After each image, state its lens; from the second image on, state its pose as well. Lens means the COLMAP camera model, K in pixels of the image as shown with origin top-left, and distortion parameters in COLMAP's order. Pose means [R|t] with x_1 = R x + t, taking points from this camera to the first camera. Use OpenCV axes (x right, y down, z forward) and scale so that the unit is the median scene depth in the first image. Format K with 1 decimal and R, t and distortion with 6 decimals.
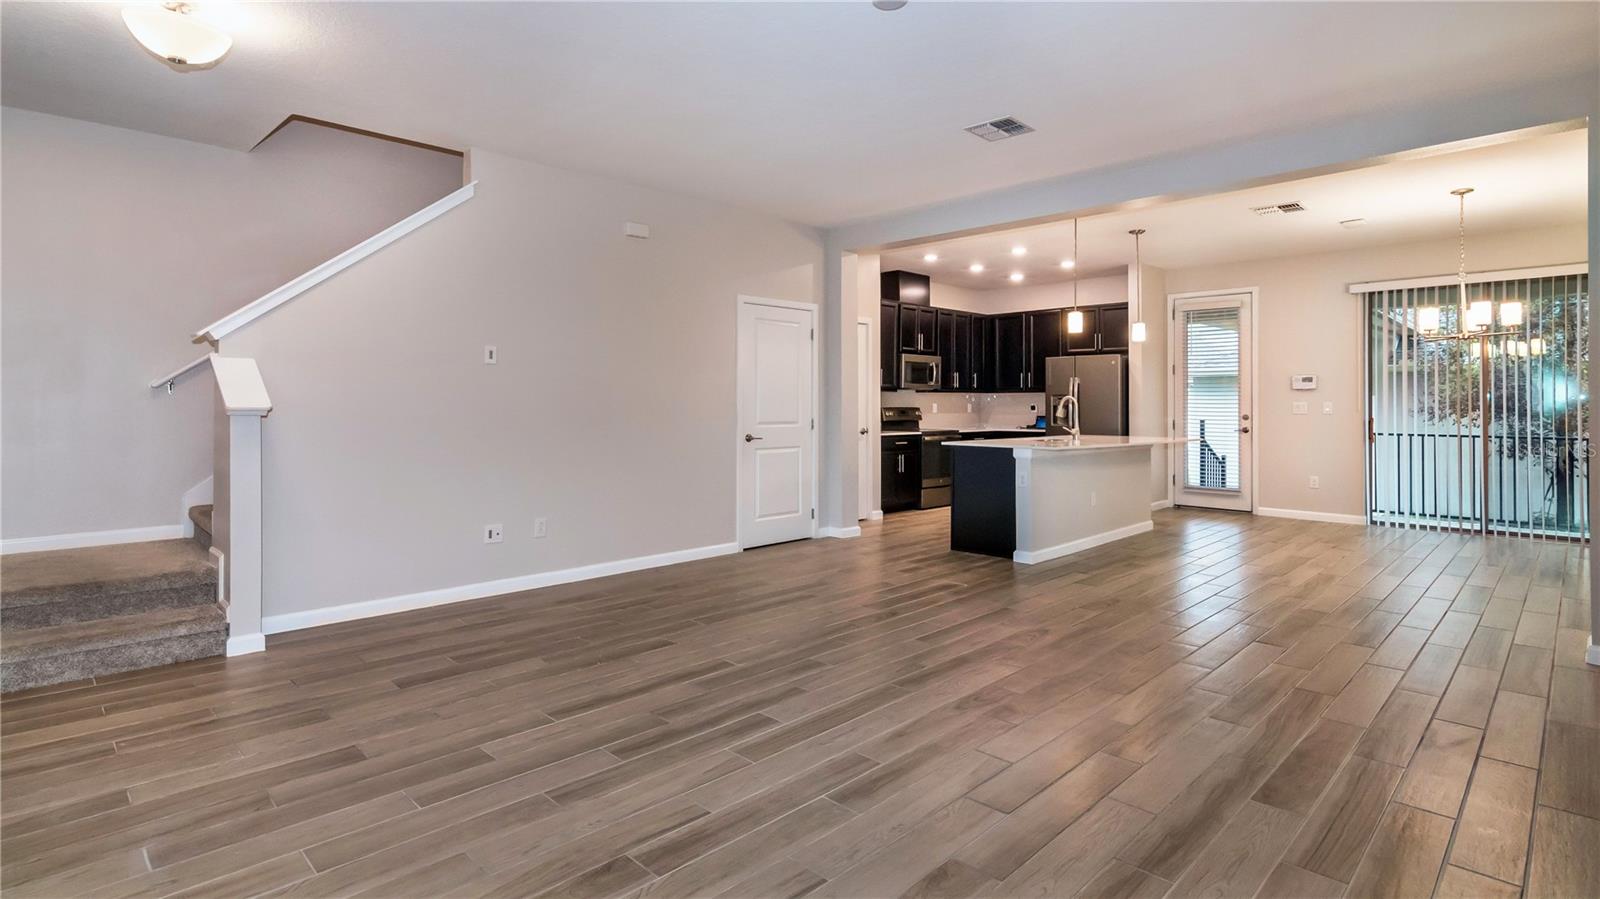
lens RADIAL K [[788.9, 0, 781.1], [0, 788.9, 397.9], [0, 0, 1]] dist [0.000101, -0.004943]
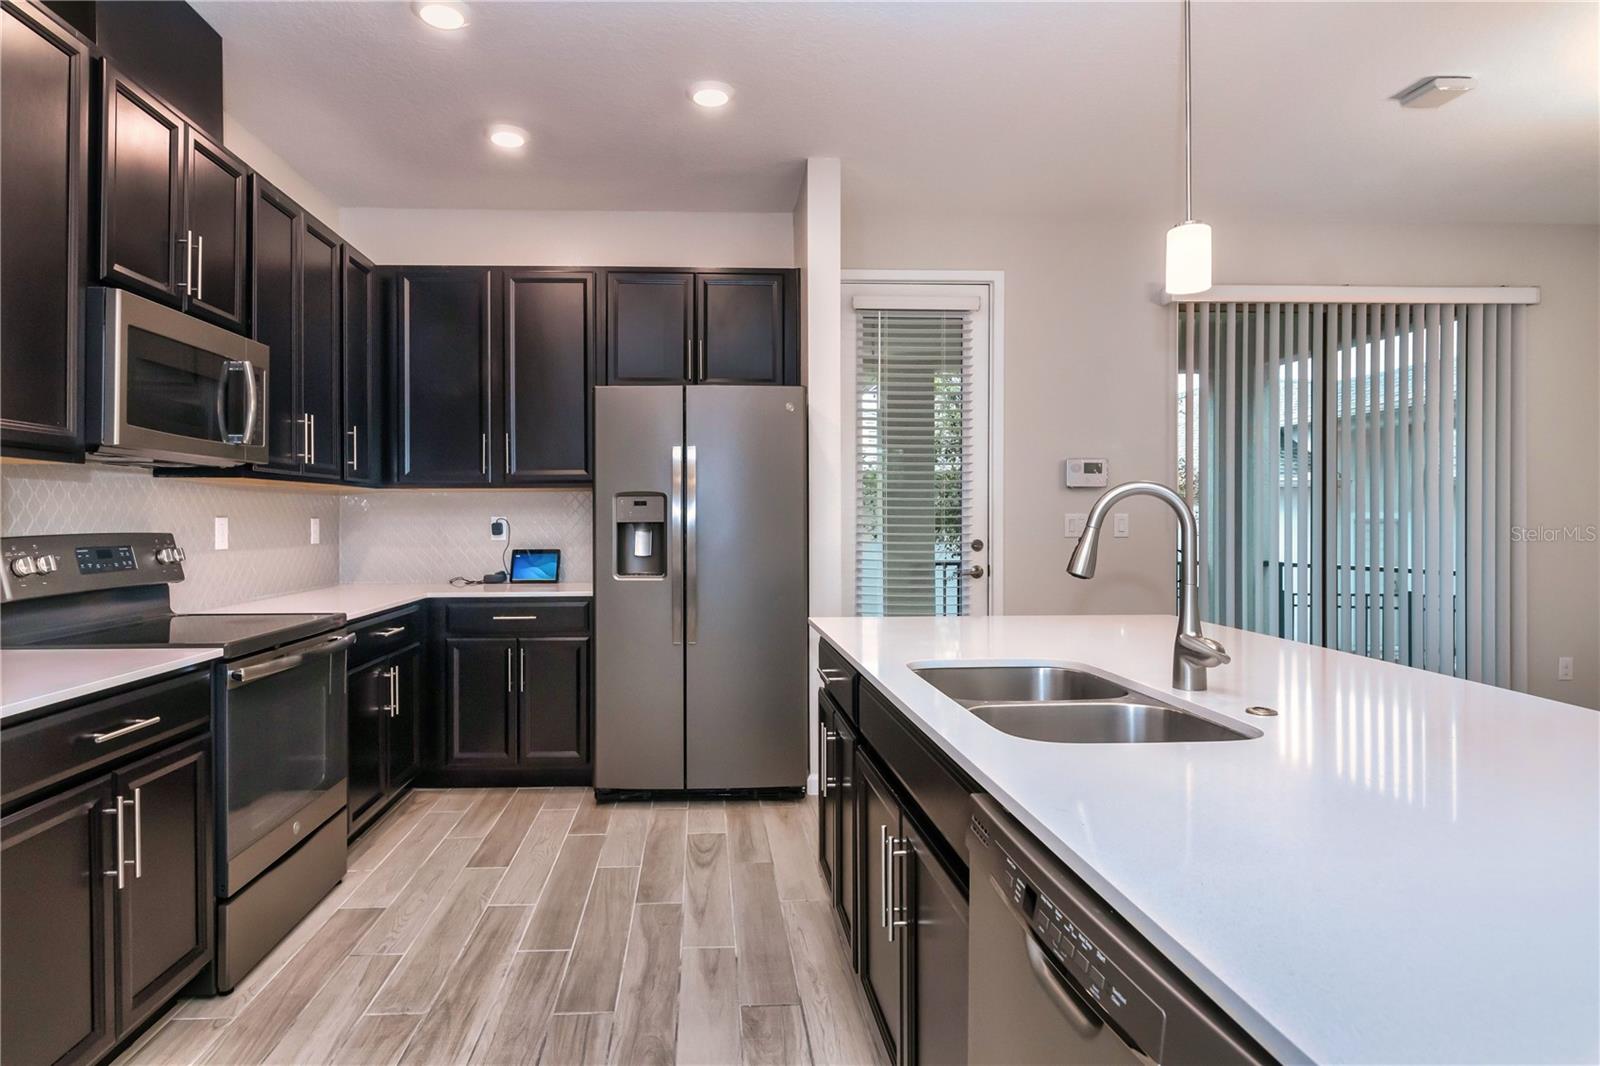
lens RADIAL K [[869.5, 0, 737.0], [0, 869.5, 518.0], [0, 0, 1]] dist [0.003720, -0.001278]
pose [[0.666176, -0.002884, 0.745789, 0.090368], [-0.002212, 0.999980, 0.005844, 0.005235], [-0.745791, -0.005543, 0.666157, 0.717407]]
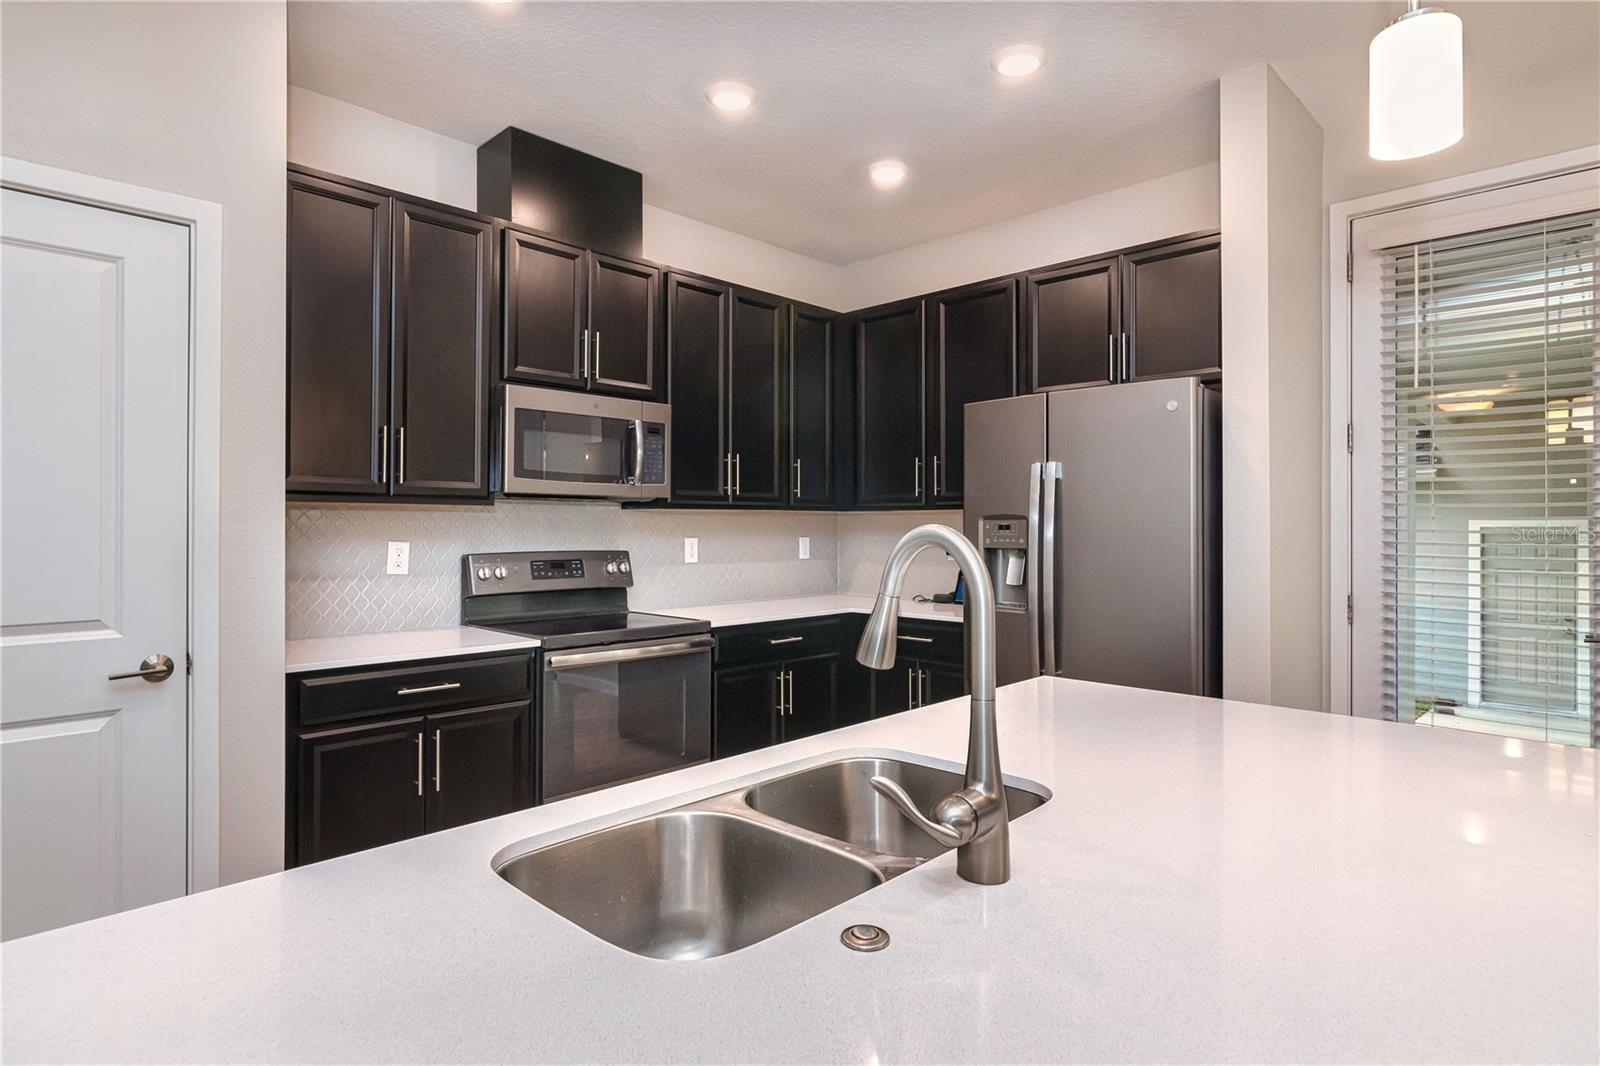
lens RADIAL K [[869.5, 0, 788.4], [0, 869.5, 517.9], [0, 0, 1]] dist [0.003720, -0.001278]
pose [[0.999537, 0.000421, 0.030411, 0.257121], [-0.000385, 0.999999, -0.001206, -0.002530], [-0.030412, 0.001194, 0.999537, 0.653646]]
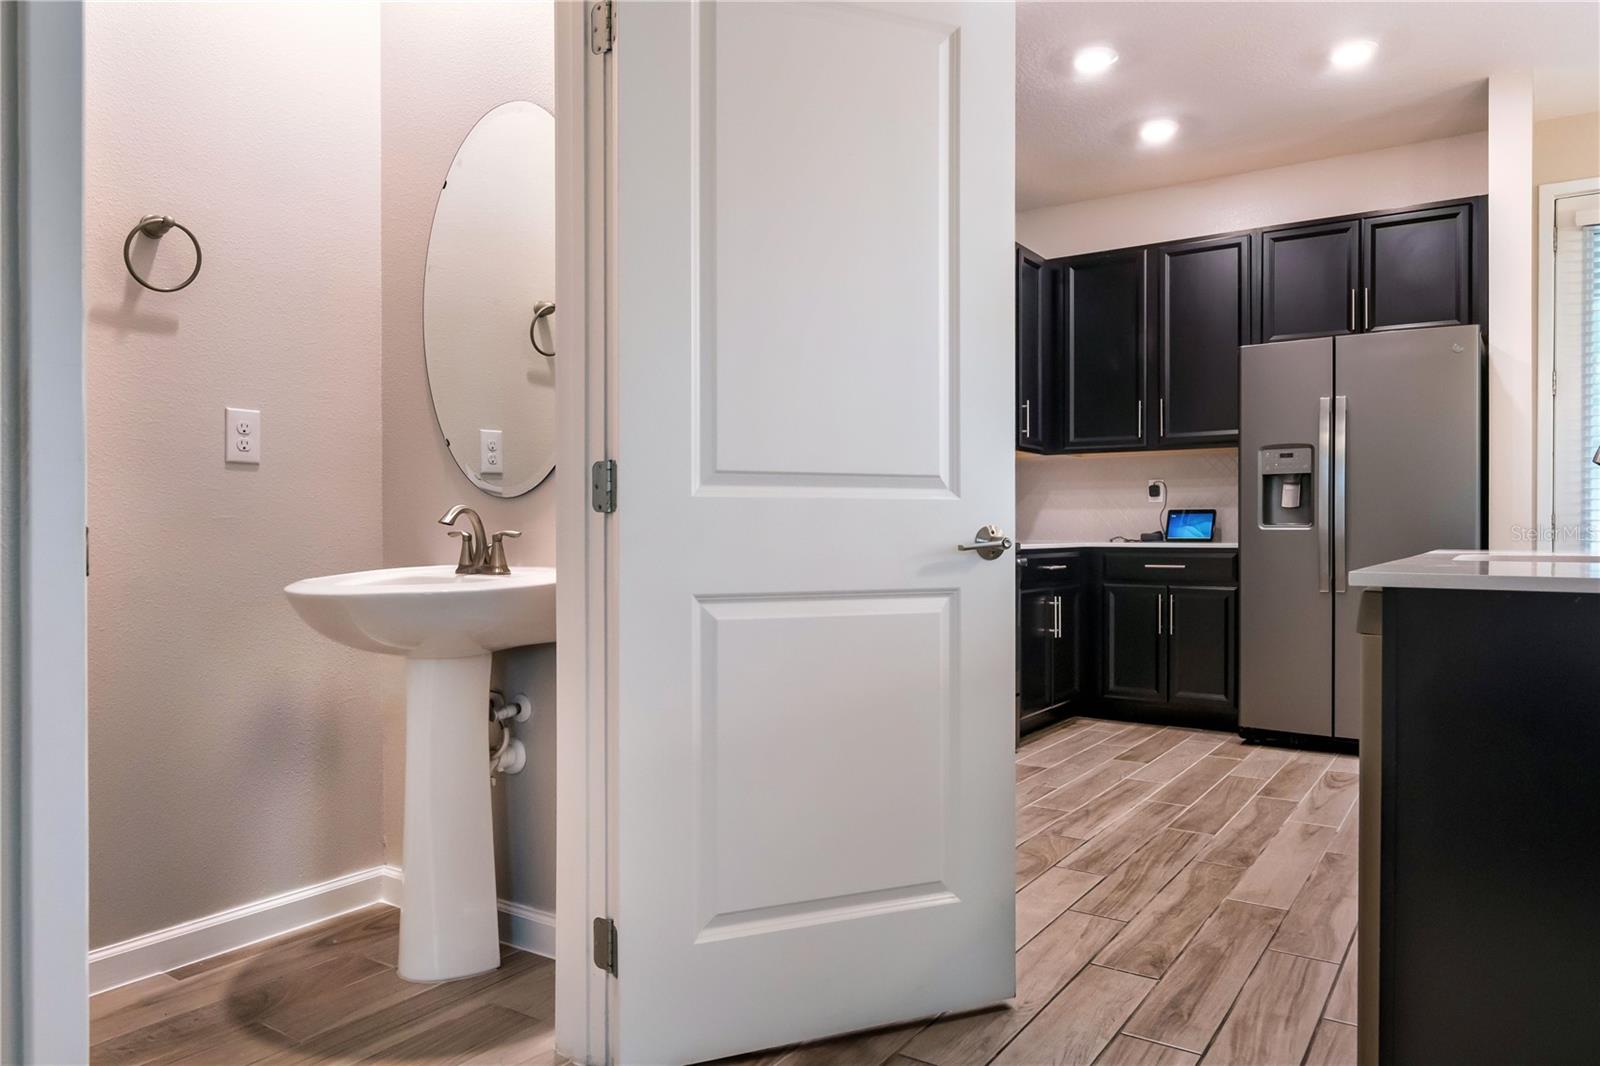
lens RADIAL K [[1059.1, 0, 785.8], [0, 1059.1, 529.0], [0, 0, 1]] dist [0.000079, -0.006801]
pose [[0.980194, 0.002045, 0.198030, 0.026592], [-0.003480, 0.999970, 0.006902, 0.033340], [-0.198010, -0.007455, 0.980172, 0.571171]]
